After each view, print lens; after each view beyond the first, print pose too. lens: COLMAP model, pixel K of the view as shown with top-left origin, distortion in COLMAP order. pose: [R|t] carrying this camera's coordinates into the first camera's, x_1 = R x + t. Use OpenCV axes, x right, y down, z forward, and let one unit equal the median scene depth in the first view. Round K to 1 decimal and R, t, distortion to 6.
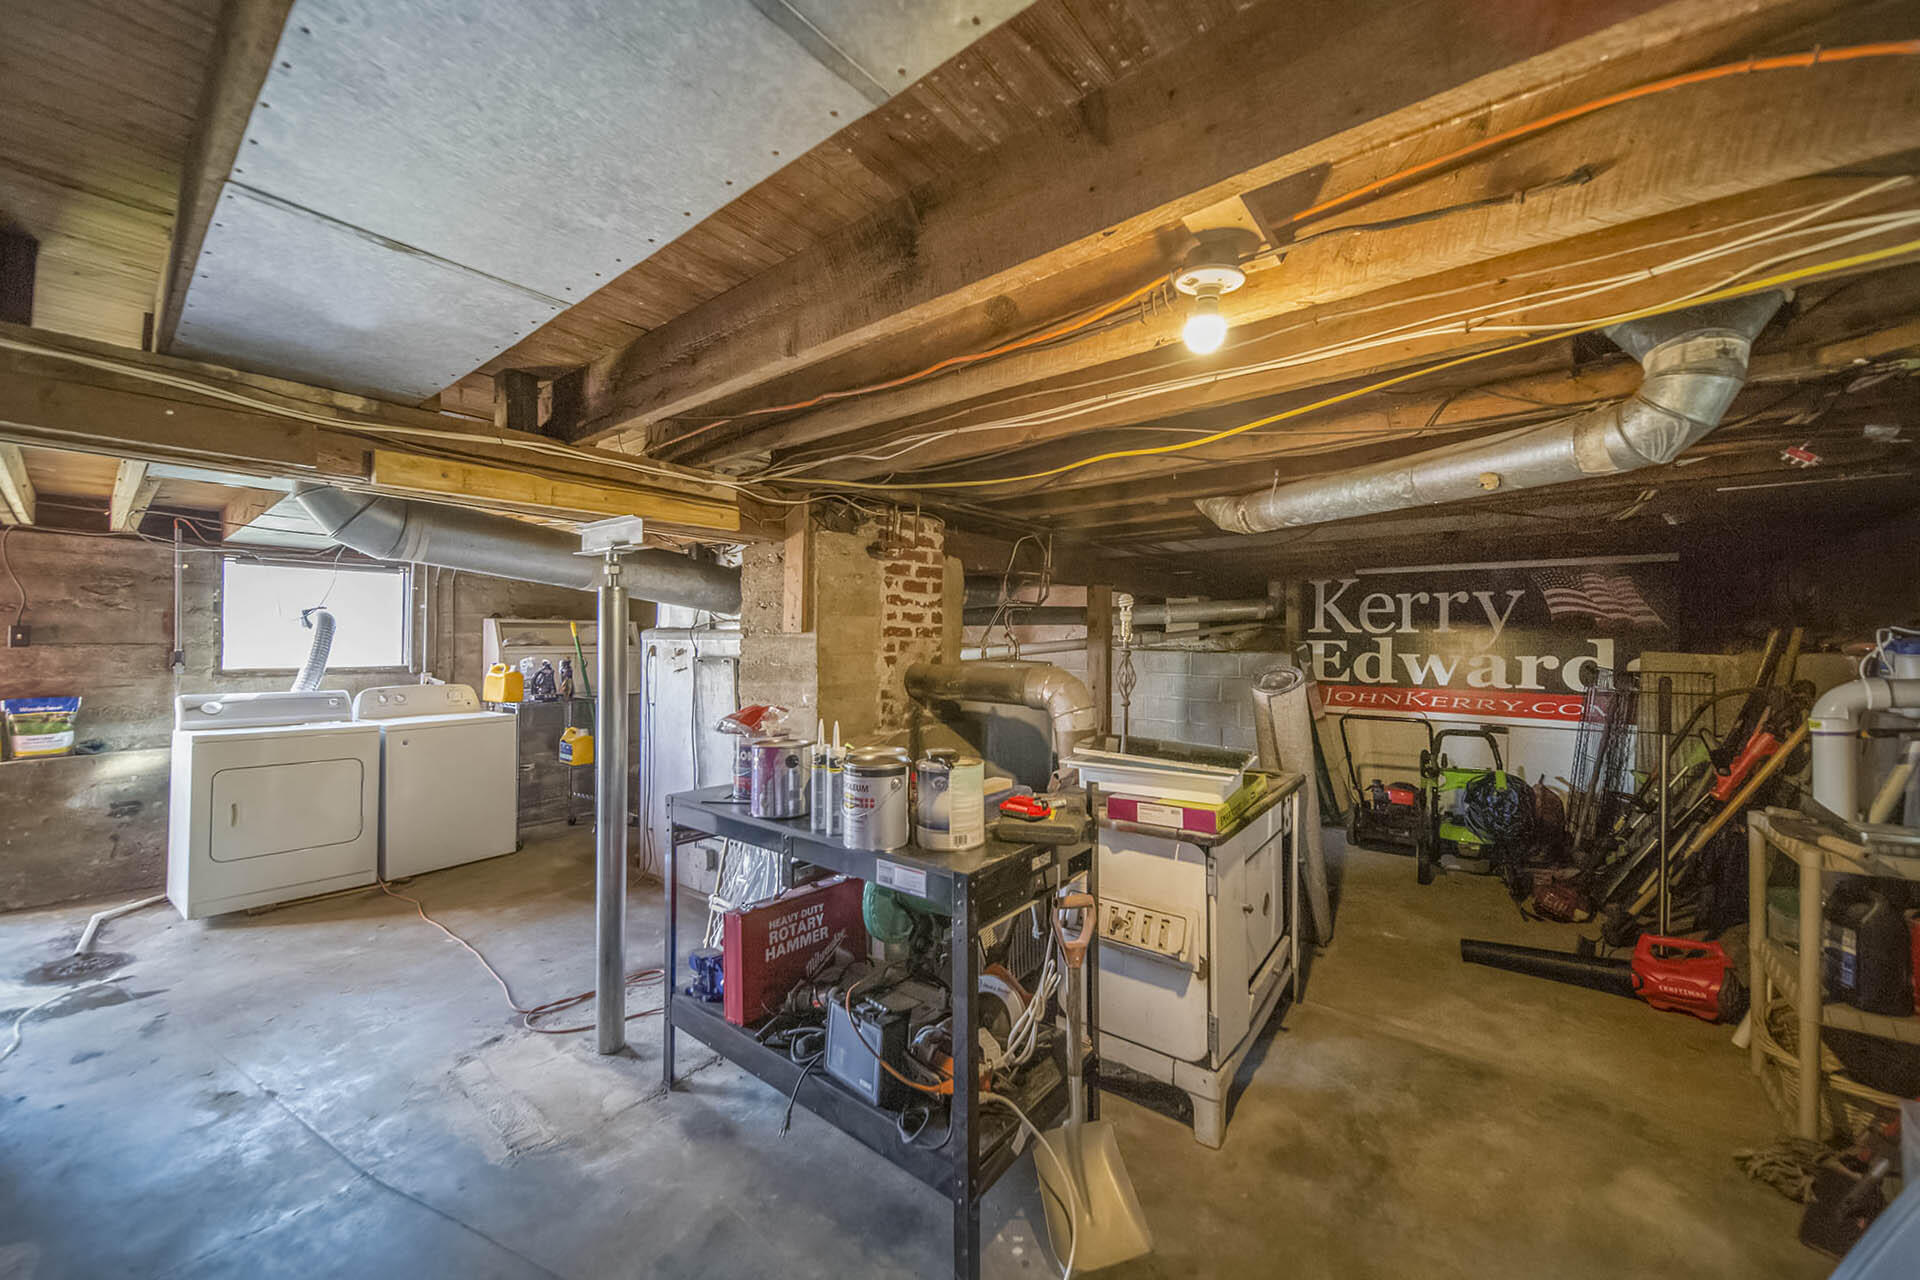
lens RADIAL K [[693.8, 0, 970.3], [0, 693.8, 641.1], [0, 0, 1]] dist [-0.000521, -0.004339]
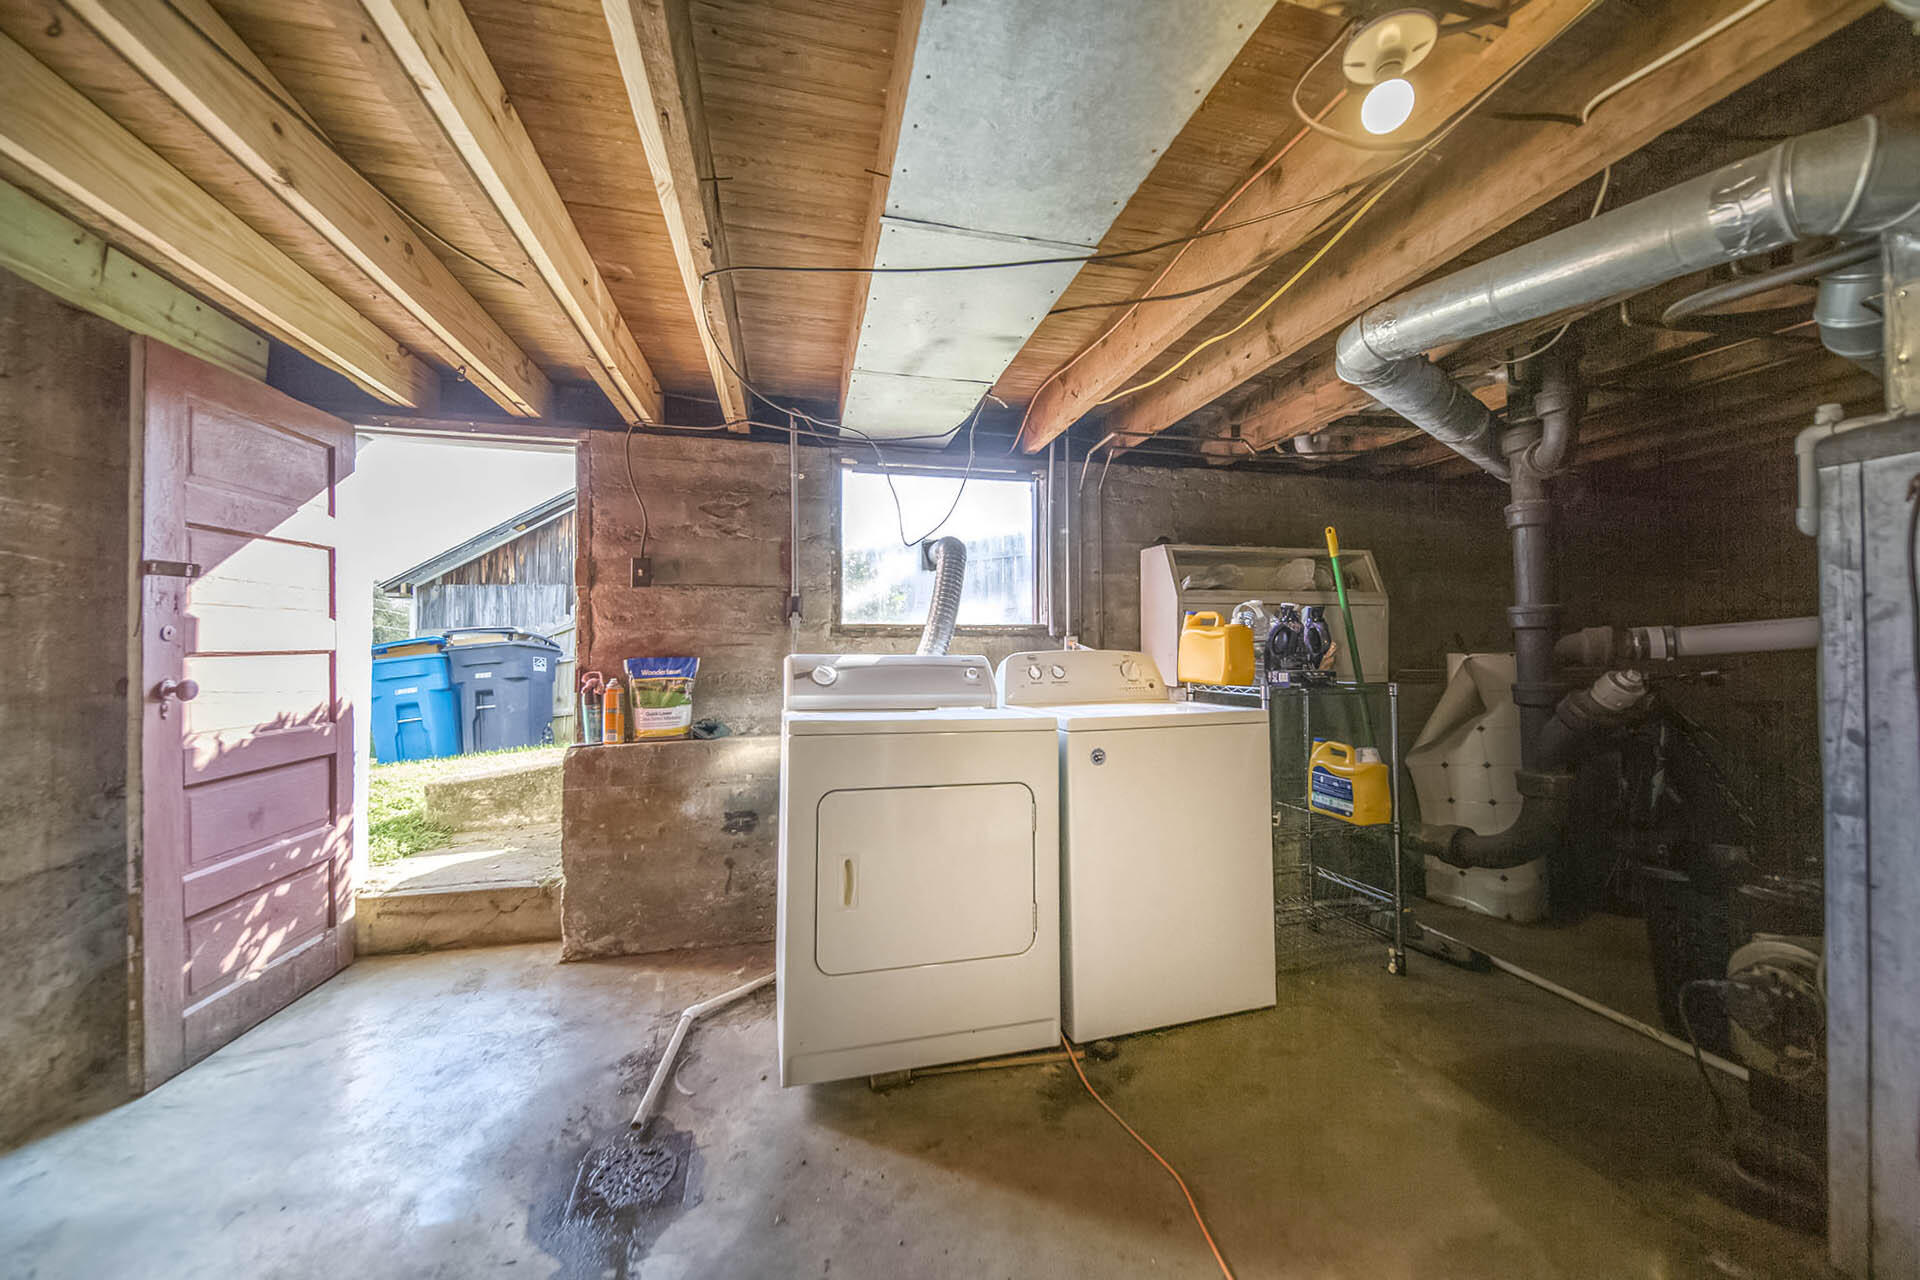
lens RADIAL K [[692.5, 0, 961.9], [0, 692.5, 663.7], [0, 0, 1]] dist [-0.000954, -0.000633]
pose [[0.777998, 0.001609, -0.628265, -0.608350], [0.011442, 0.999795, 0.016729, 0.075834], [0.628163, -0.020203, 0.777820, 0.586899]]
